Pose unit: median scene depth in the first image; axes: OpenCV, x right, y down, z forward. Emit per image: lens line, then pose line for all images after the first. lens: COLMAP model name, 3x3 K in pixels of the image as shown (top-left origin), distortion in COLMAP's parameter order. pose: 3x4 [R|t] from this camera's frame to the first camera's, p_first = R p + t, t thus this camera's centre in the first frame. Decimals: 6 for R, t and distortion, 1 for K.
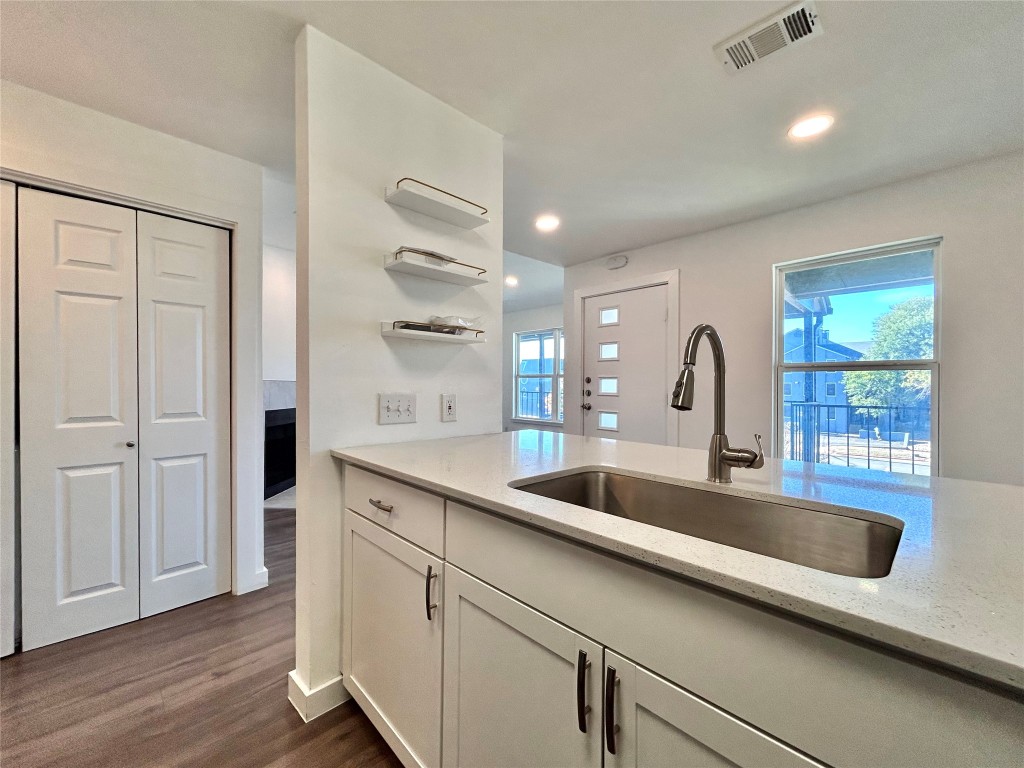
lens RADIAL K [[413.3, 0, 511.5], [0, 413.3, 384.5], [0, 0, 1]] dist [-0.001763, -0.000587]
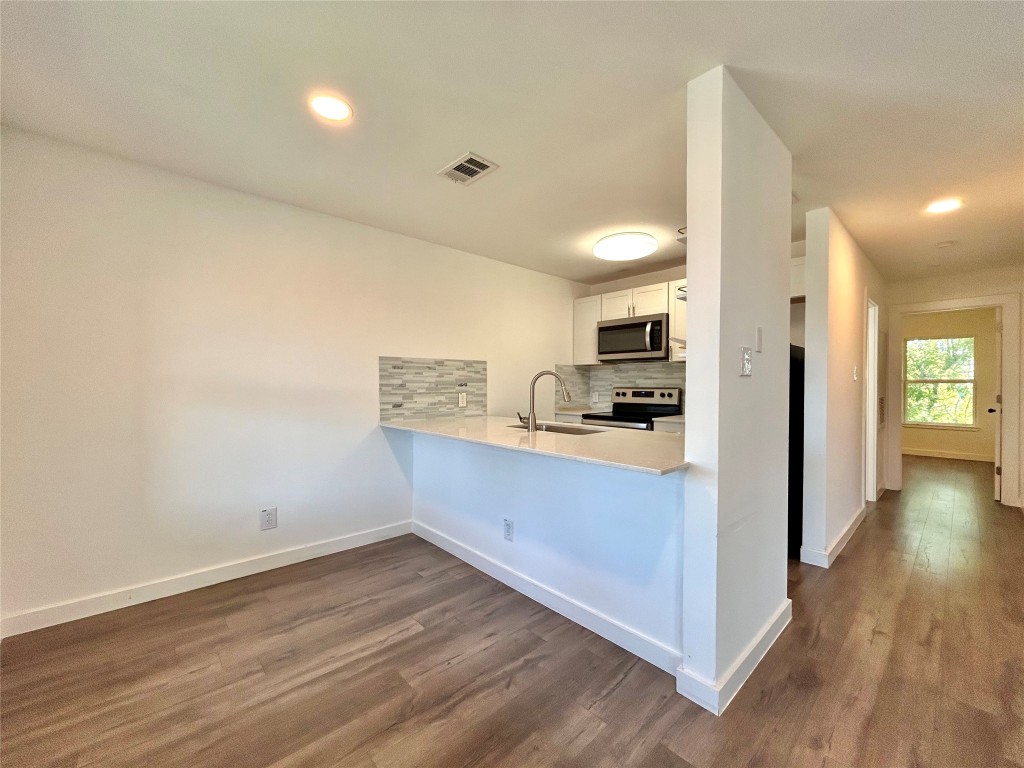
lens RADIAL K [[413.3, 0, 506.1], [0, 413.3, 386.7], [0, 0, 1]] dist [-0.001763, -0.000587]
pose [[-0.999463, -0.011167, 0.030822, 0.599581], [-0.010828, 0.999879, 0.011145, -0.065558], [-0.030943, 0.010806, -0.999463, 3.531201]]
